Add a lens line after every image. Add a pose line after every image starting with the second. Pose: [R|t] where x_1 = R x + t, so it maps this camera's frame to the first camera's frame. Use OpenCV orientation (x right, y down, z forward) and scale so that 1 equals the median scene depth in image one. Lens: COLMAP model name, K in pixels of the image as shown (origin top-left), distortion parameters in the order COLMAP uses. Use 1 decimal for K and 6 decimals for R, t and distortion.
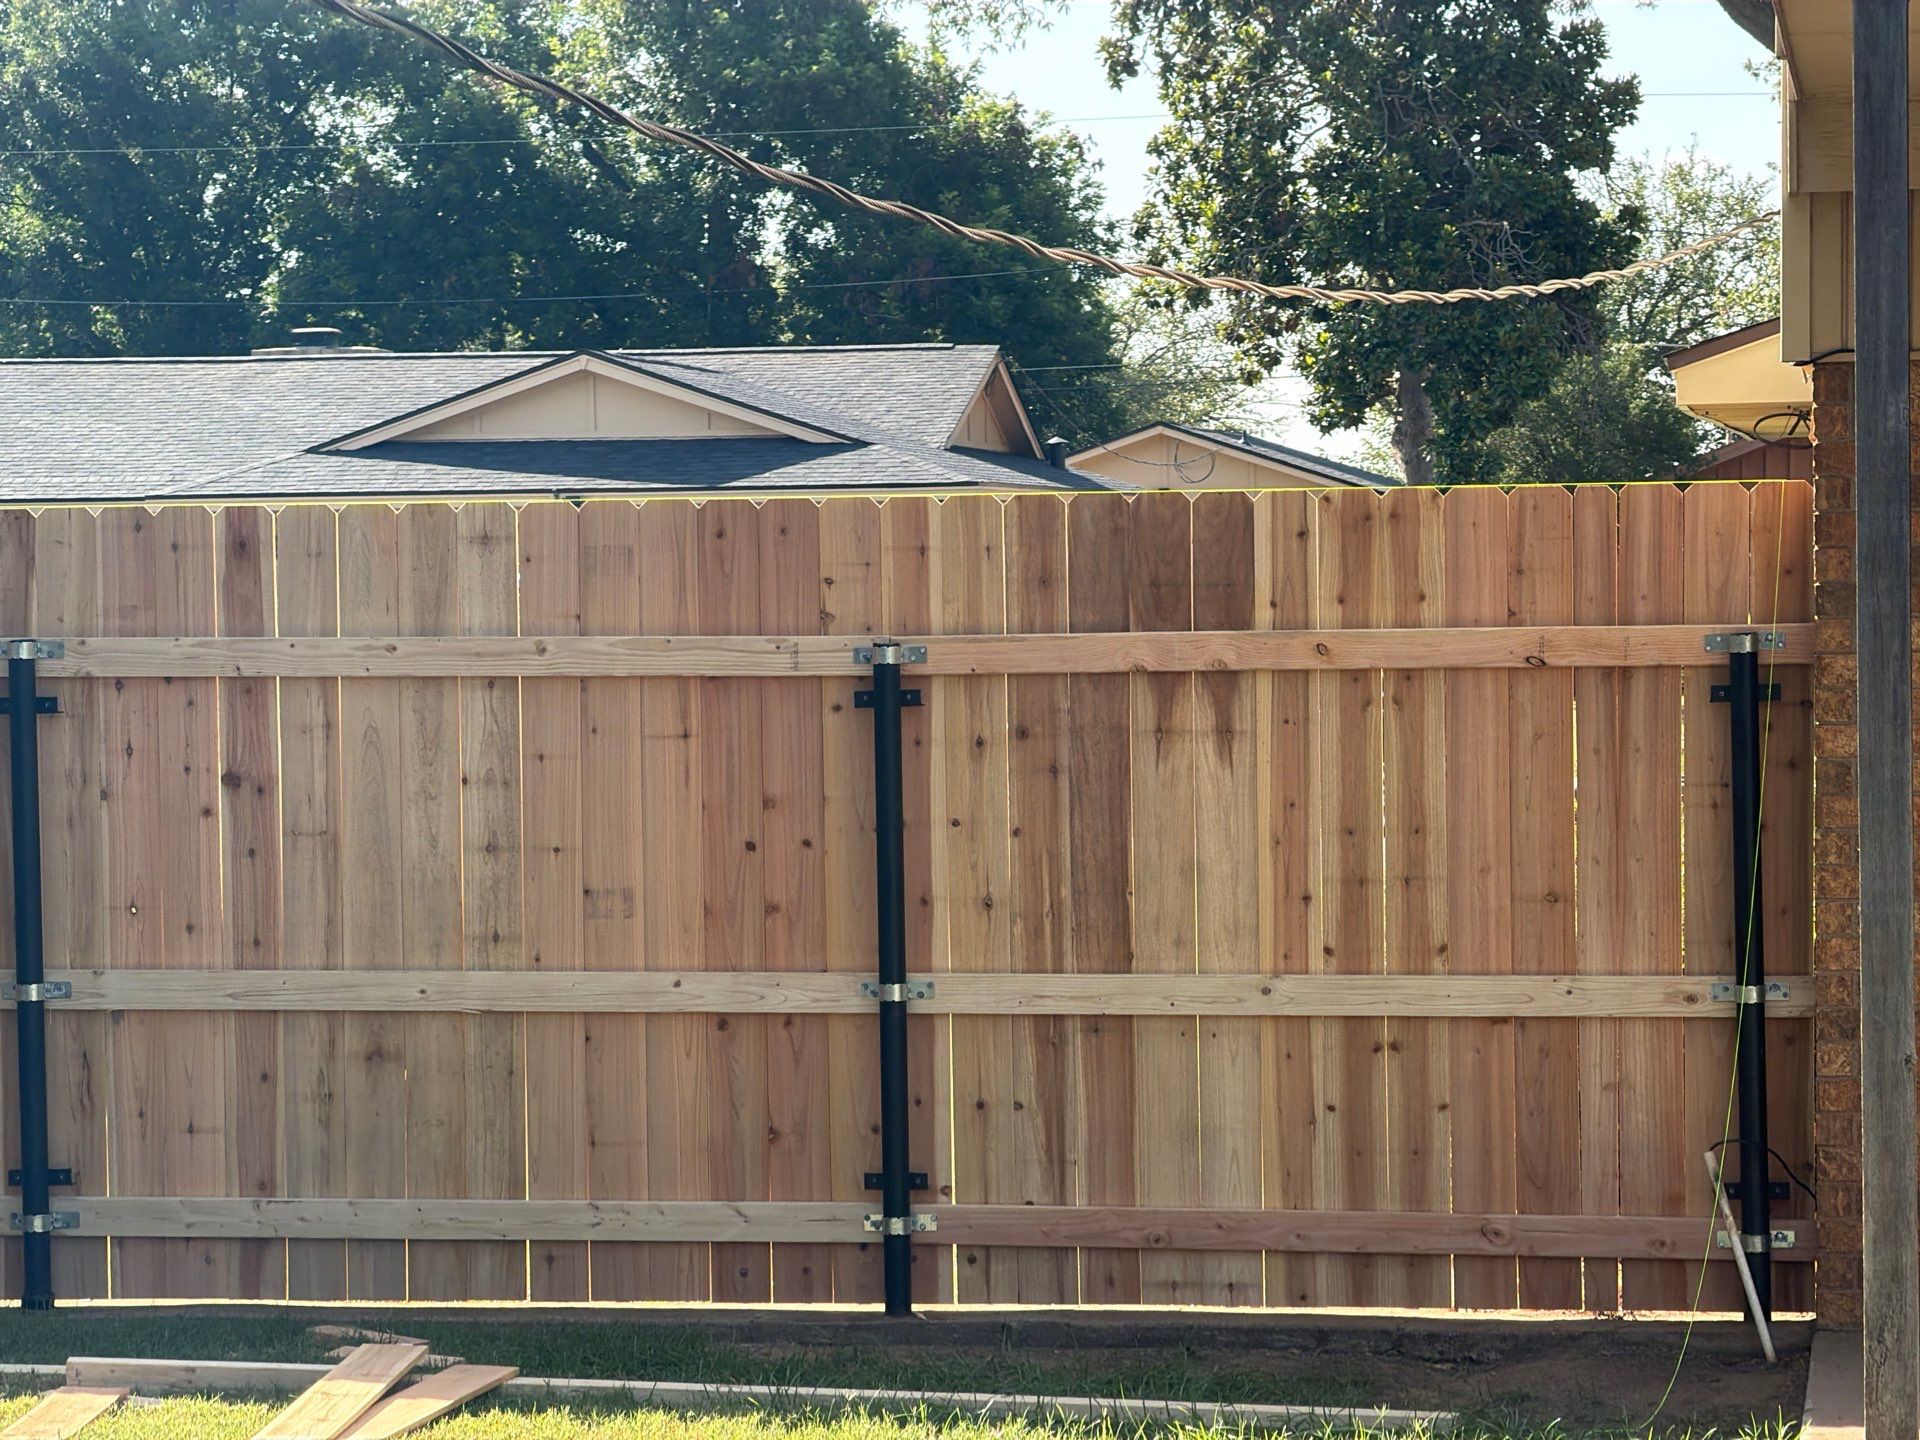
lens RADIAL K [[765.7, 0, 961.6], [0, 765.7, 722.7], [0, 0, 1]] dist [0.000175, 0.000215]
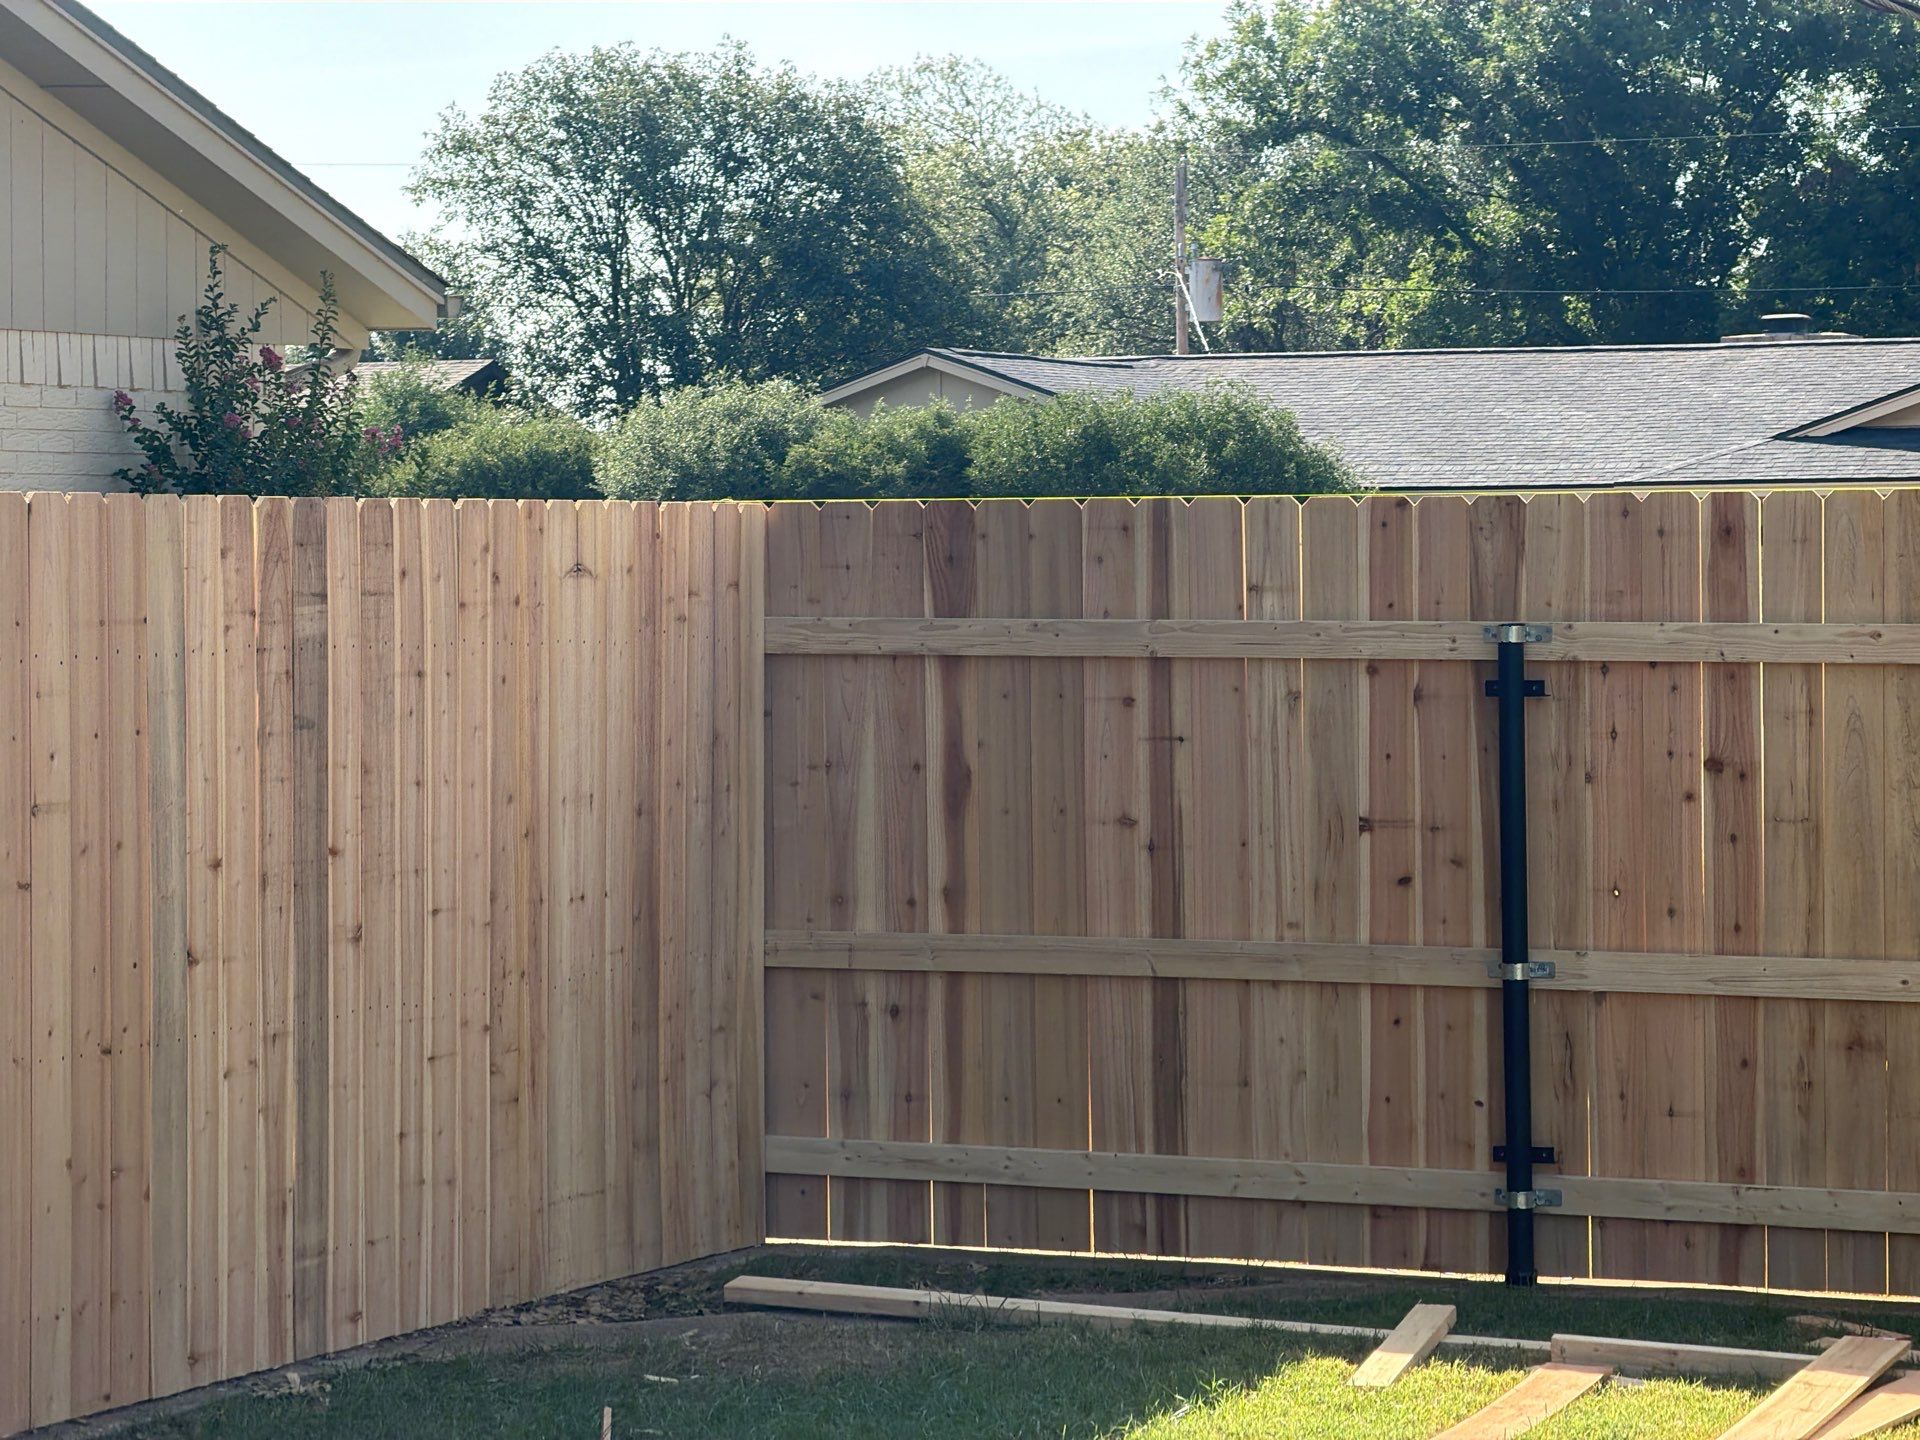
lens RADIAL K [[765.7, 0, 961.4], [0, 765.7, 716.7], [0, 0, 1]] dist [0.000175, 0.000215]
pose [[0.998900, 0.012612, -0.045152, -1.889401], [-0.012769, 0.999913, -0.003184, 0.027016], [0.045108, 0.003757, 0.998975, -0.046255]]
